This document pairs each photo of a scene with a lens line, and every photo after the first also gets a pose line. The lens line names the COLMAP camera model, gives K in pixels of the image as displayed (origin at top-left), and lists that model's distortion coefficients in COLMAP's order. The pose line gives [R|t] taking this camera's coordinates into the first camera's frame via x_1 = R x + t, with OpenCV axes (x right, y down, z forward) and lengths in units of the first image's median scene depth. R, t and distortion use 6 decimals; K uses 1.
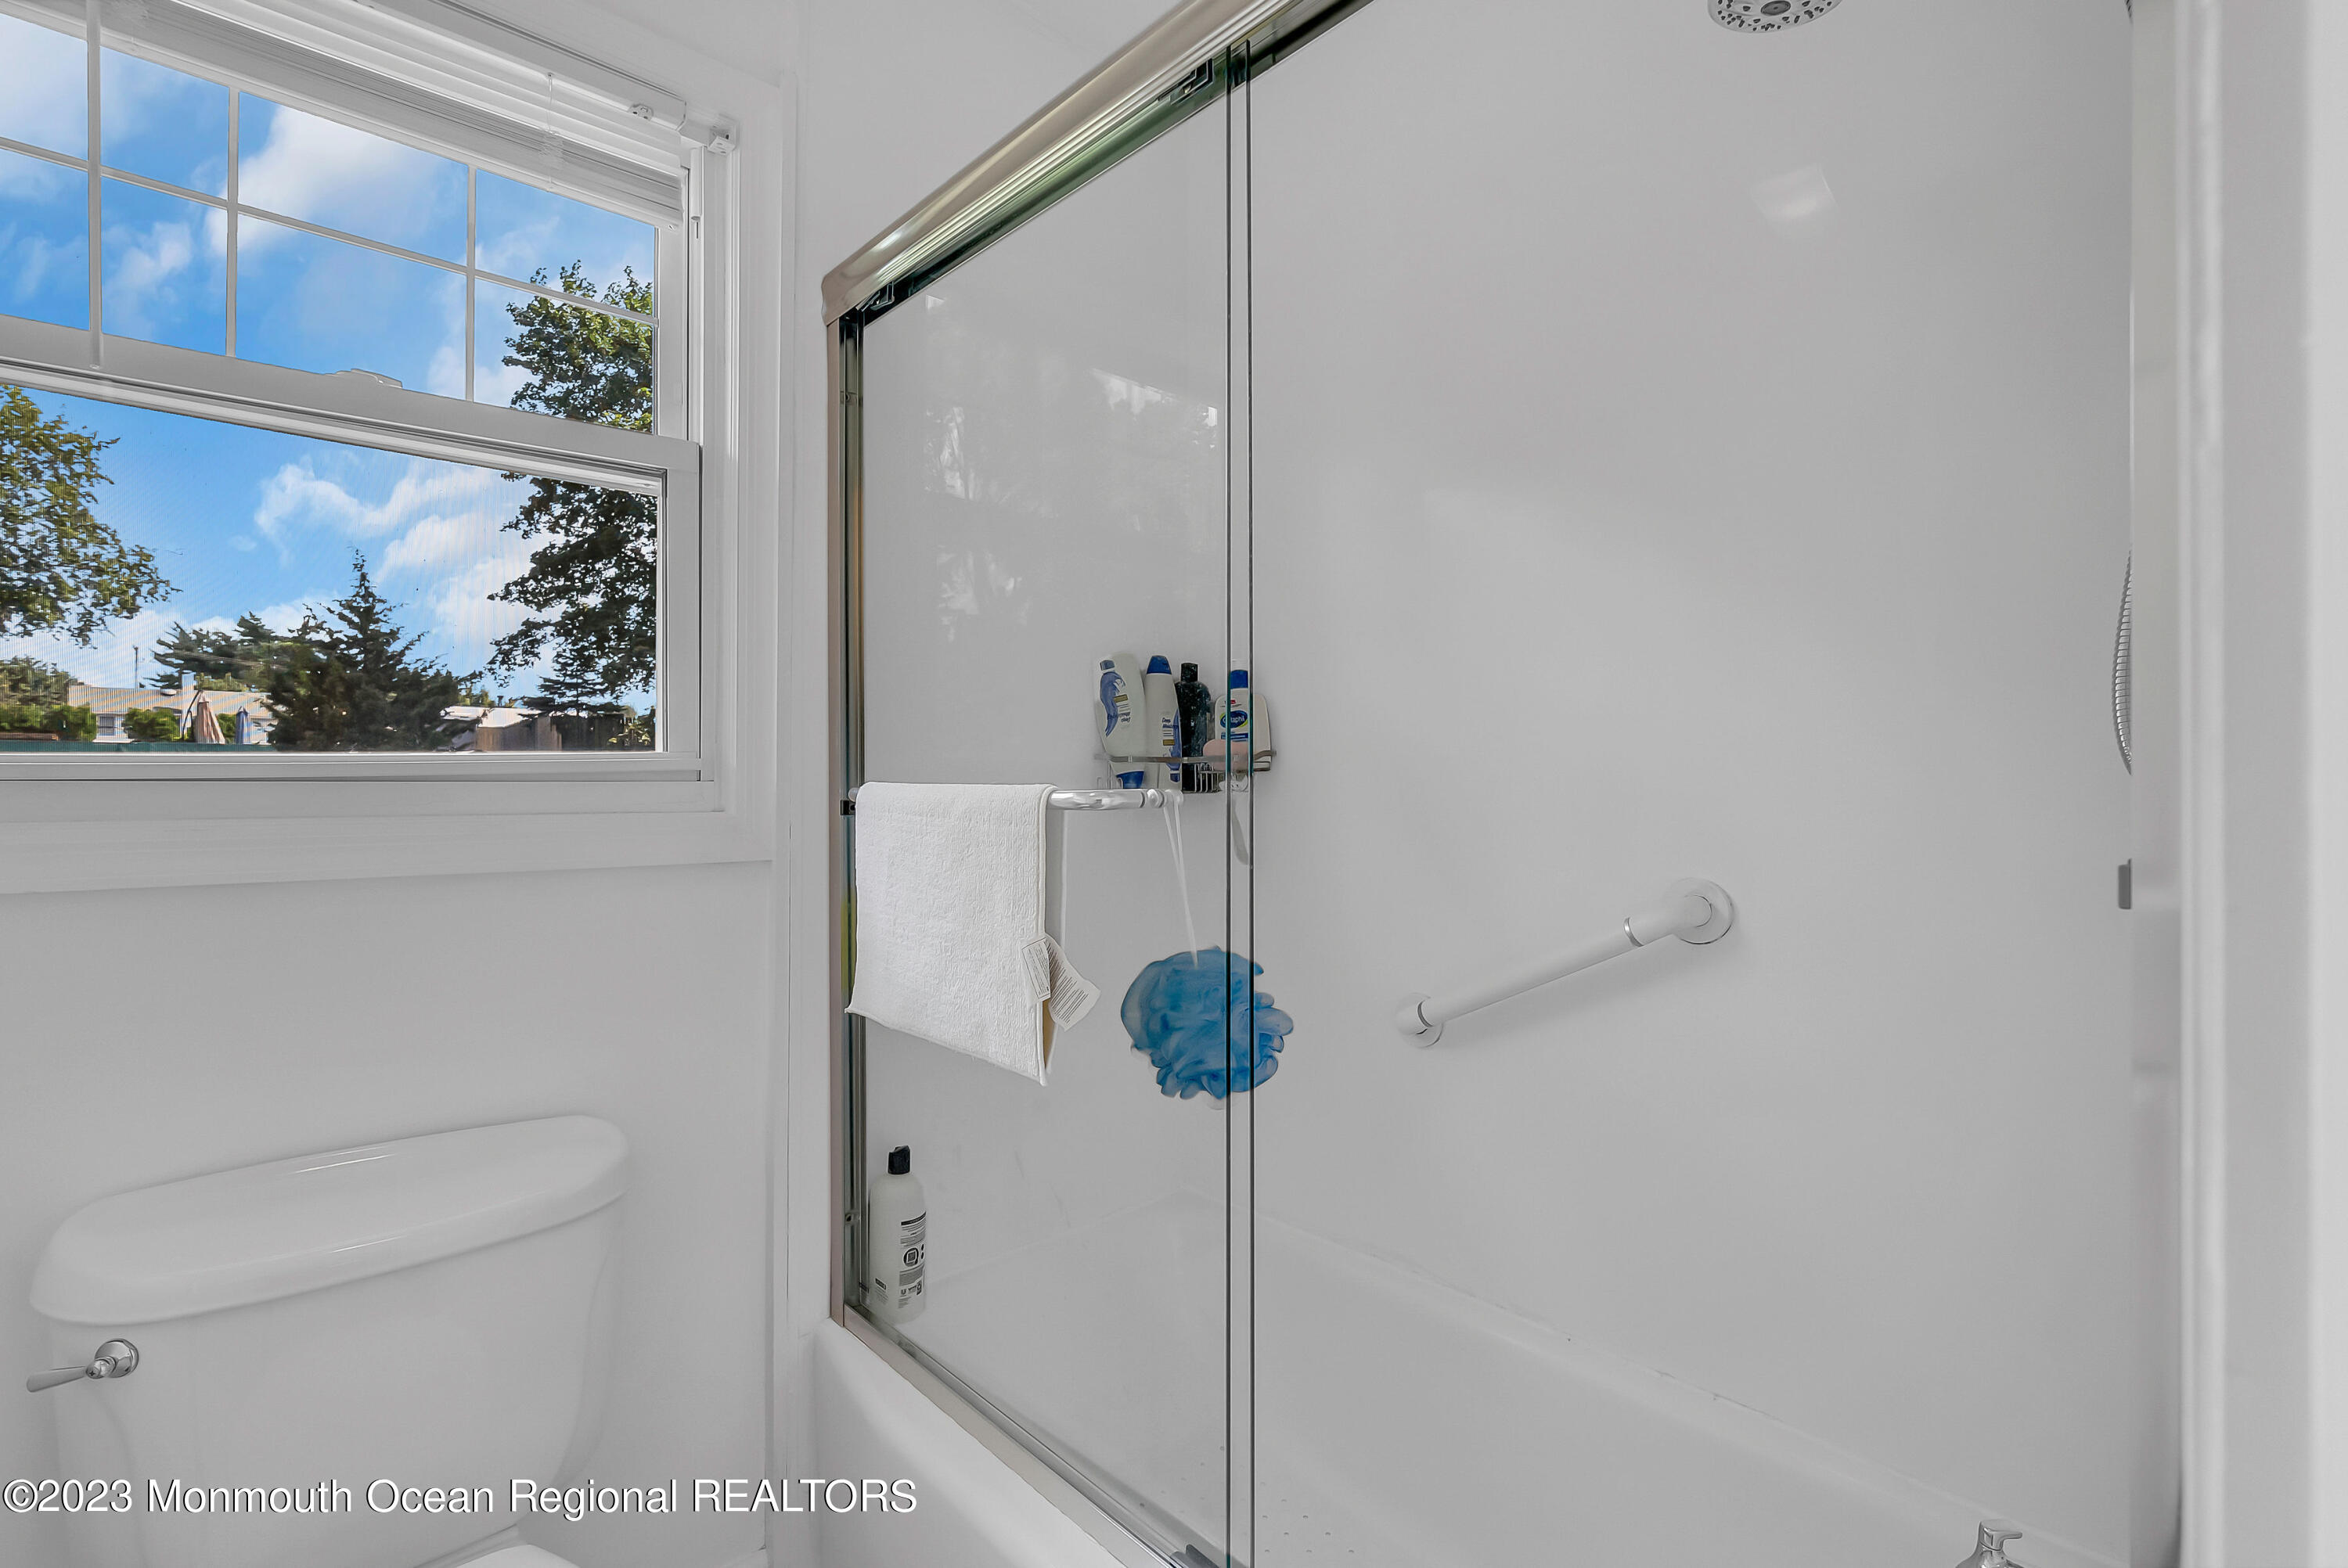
lens RADIAL K [[1068.7, 0, 1165.2], [0, 1068.7, 776.4], [0, 0, 1]] dist [-0.001930, -0.000485]
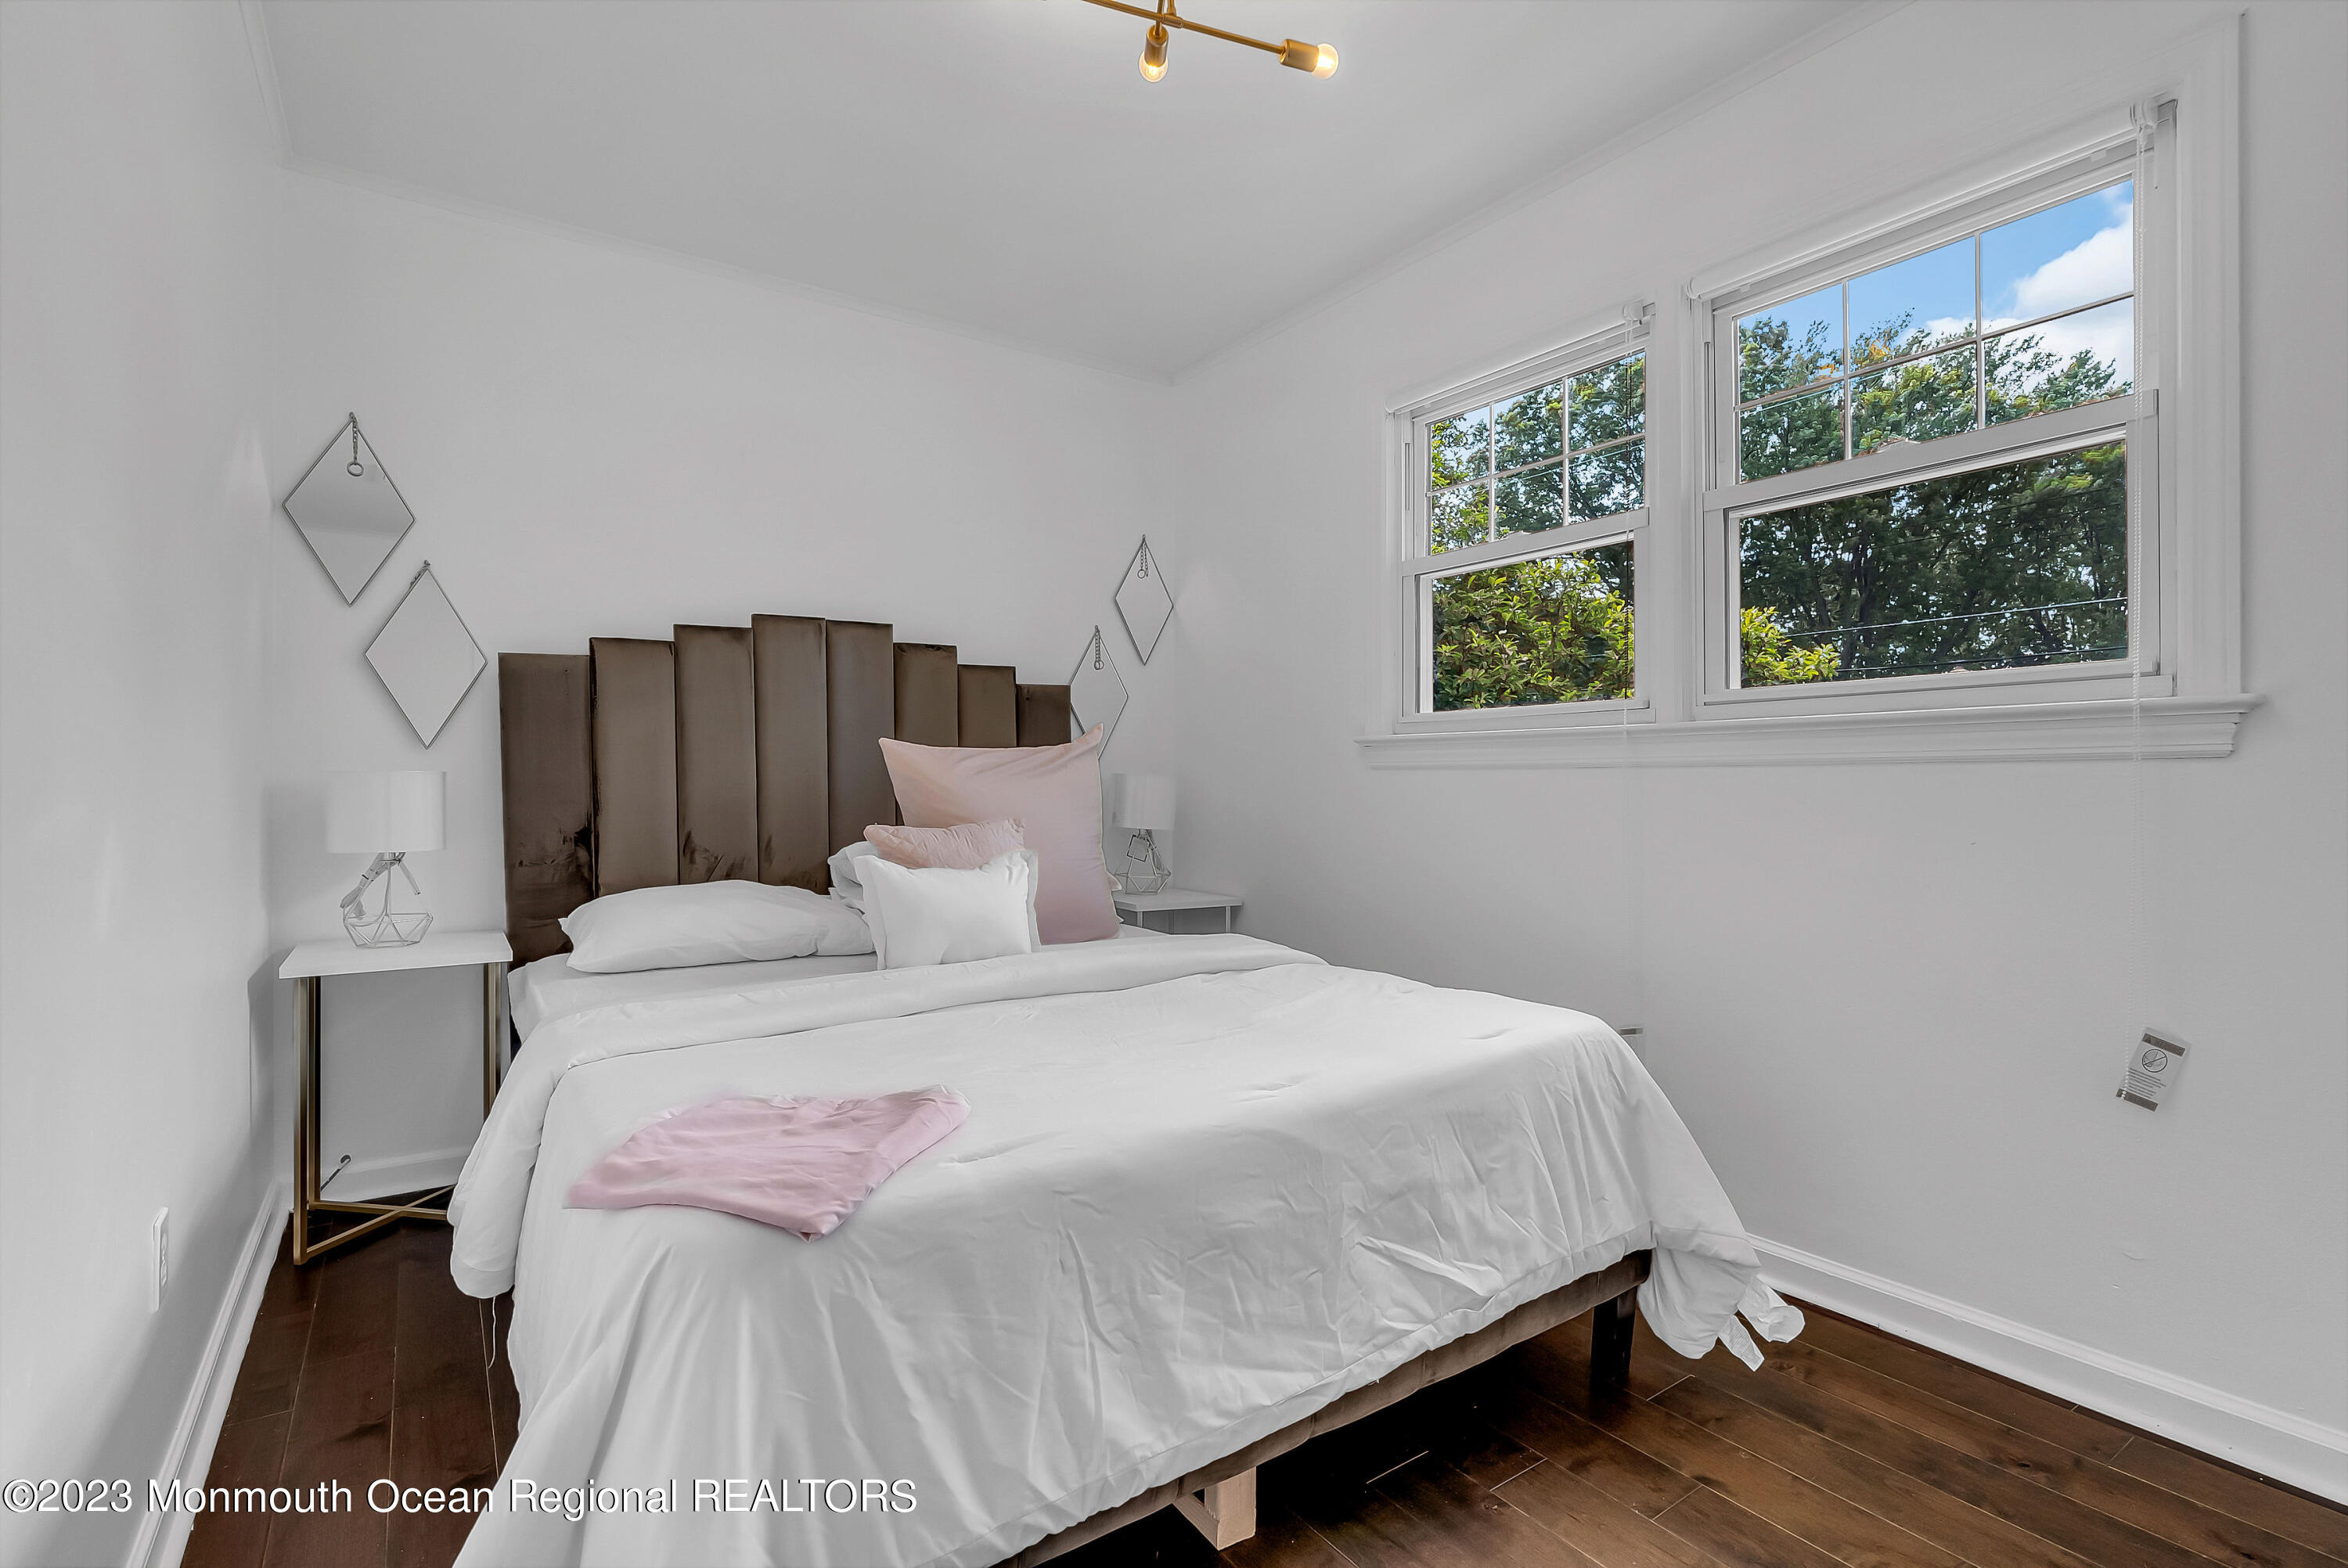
lens RADIAL K [[1068.7, 0, 1170.6], [0, 1068.7, 778.4], [0, 0, 1]] dist [-0.001930, -0.000485]
pose [[-0.133747, 0.003746, -0.991008, -0.022542], [0.001786, 0.999992, 0.003539, 0.000956], [0.991014, -0.001296, -0.133752, 0.109251]]
